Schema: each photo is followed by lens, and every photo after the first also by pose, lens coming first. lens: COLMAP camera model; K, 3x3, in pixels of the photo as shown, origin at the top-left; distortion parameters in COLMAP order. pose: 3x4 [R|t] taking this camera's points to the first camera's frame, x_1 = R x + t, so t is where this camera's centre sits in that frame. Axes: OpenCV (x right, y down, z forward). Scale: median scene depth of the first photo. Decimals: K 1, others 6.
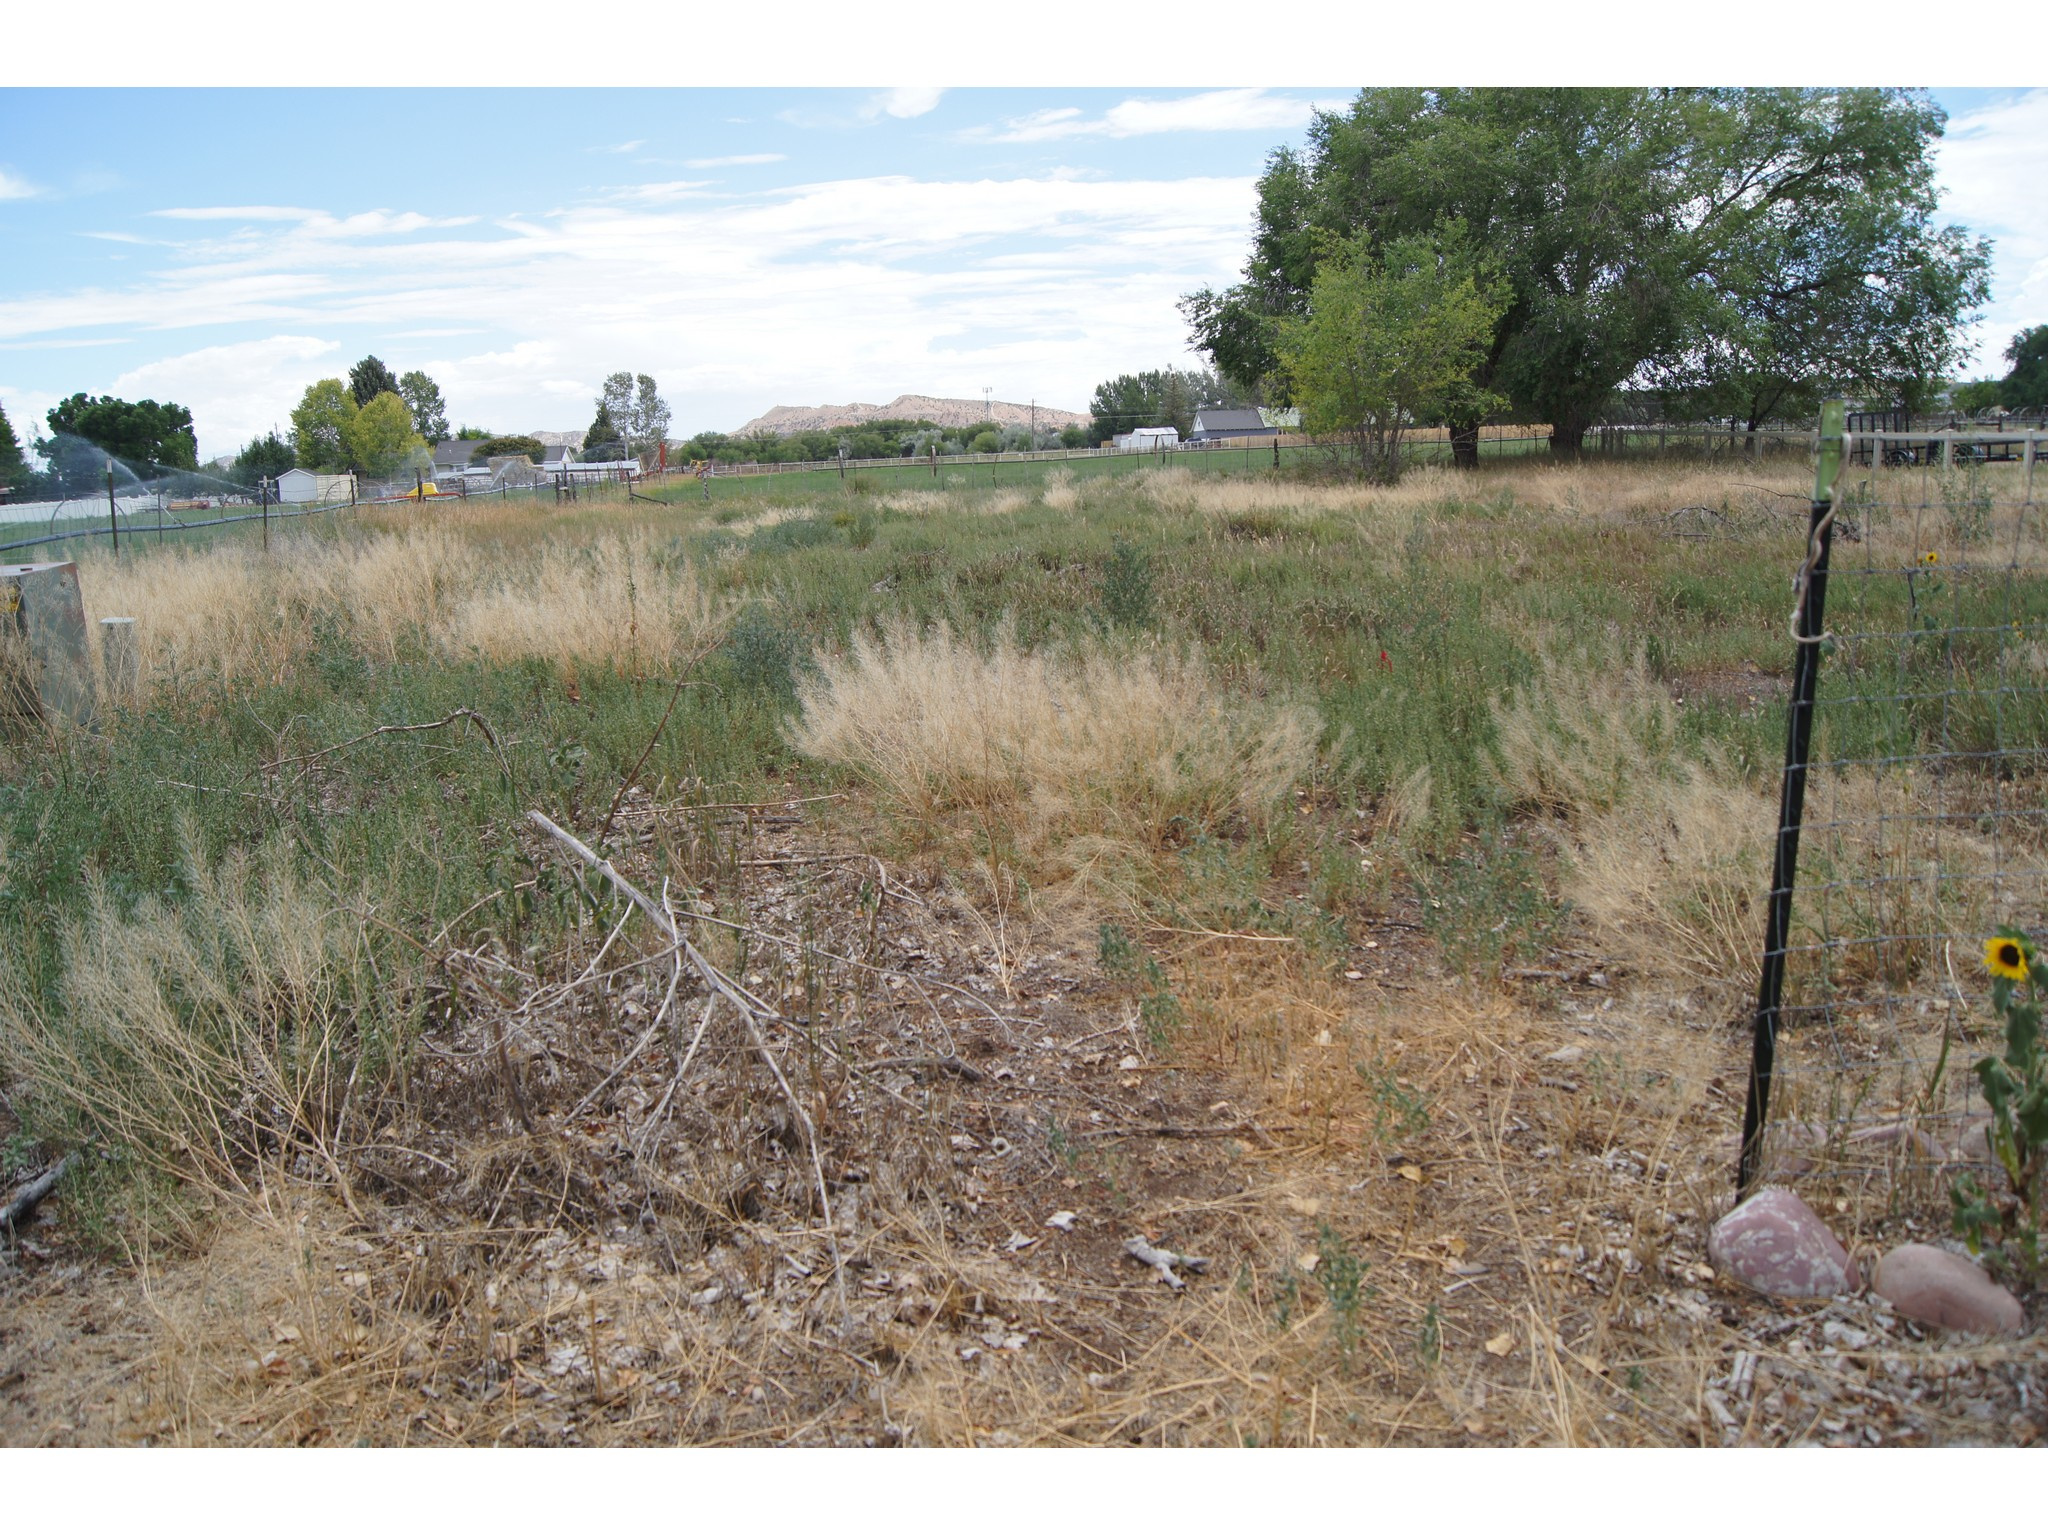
lens RADIAL K [[1754.0, 0, 1012.0], [0, 1754.0, 775.8], [0, 0, 1]] dist [-0.059828, 0.001967]
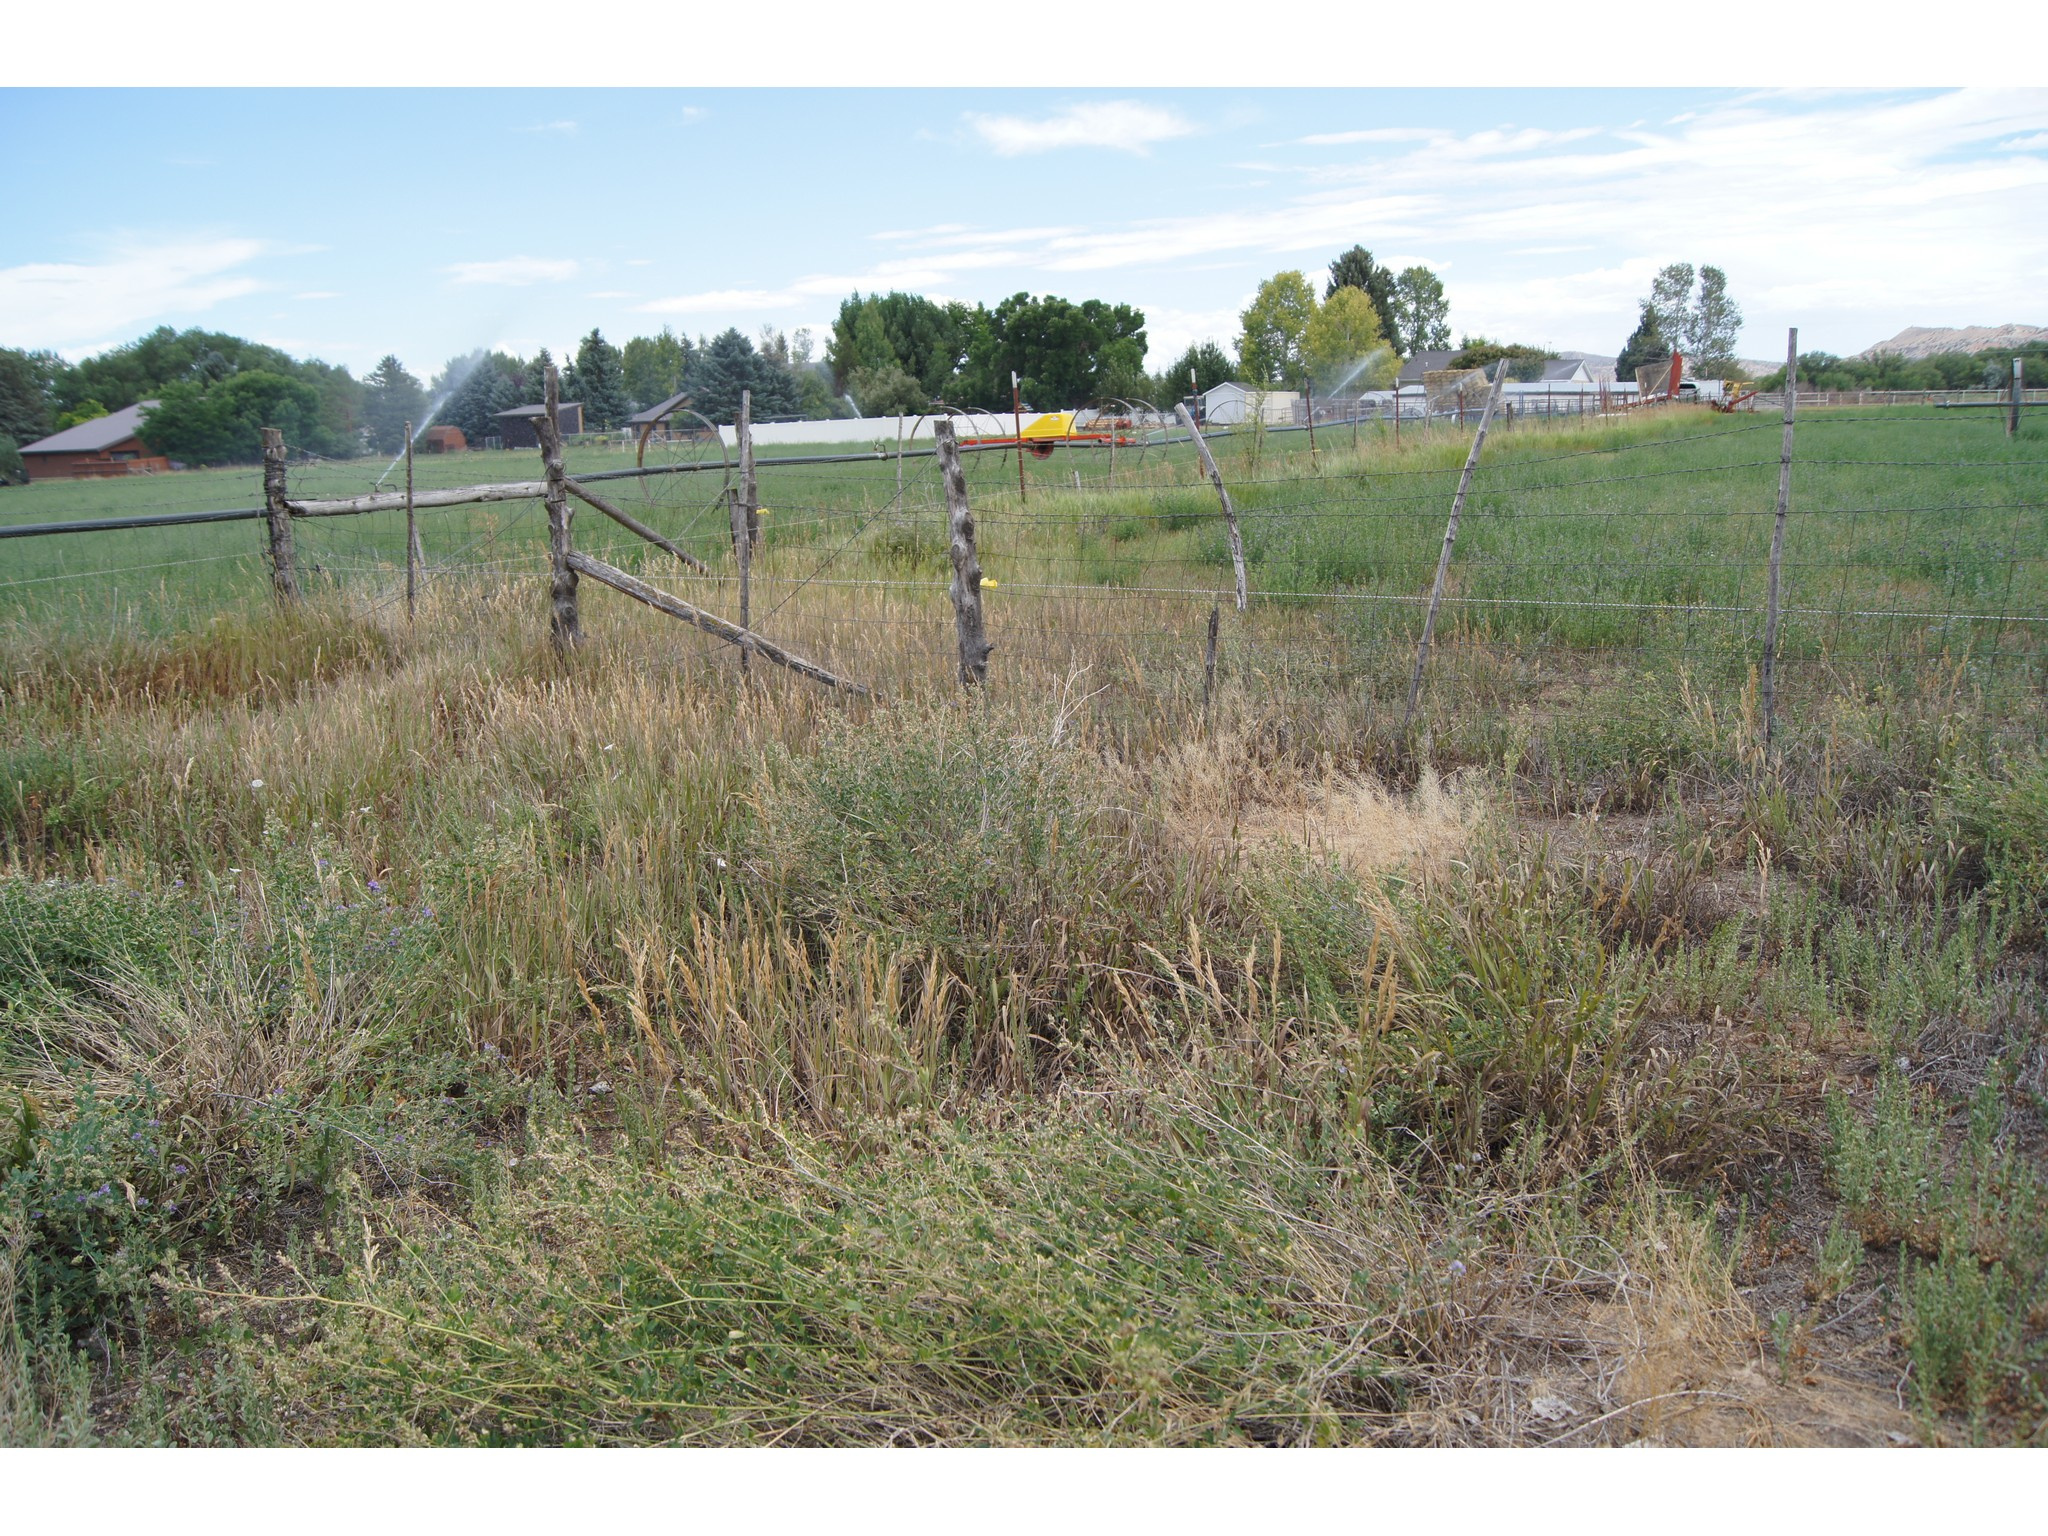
lens RADIAL K [[1754.0, 0, 1012.0], [0, 1754.0, 775.8], [0, 0, 1]] dist [-0.059828, 0.001967]
pose [[0.824745, 0.129410, -0.550498, -0.023125], [-0.105336, 0.991583, 0.075286, -0.039084], [0.555607, -0.004105, 0.831435, 0.222084]]
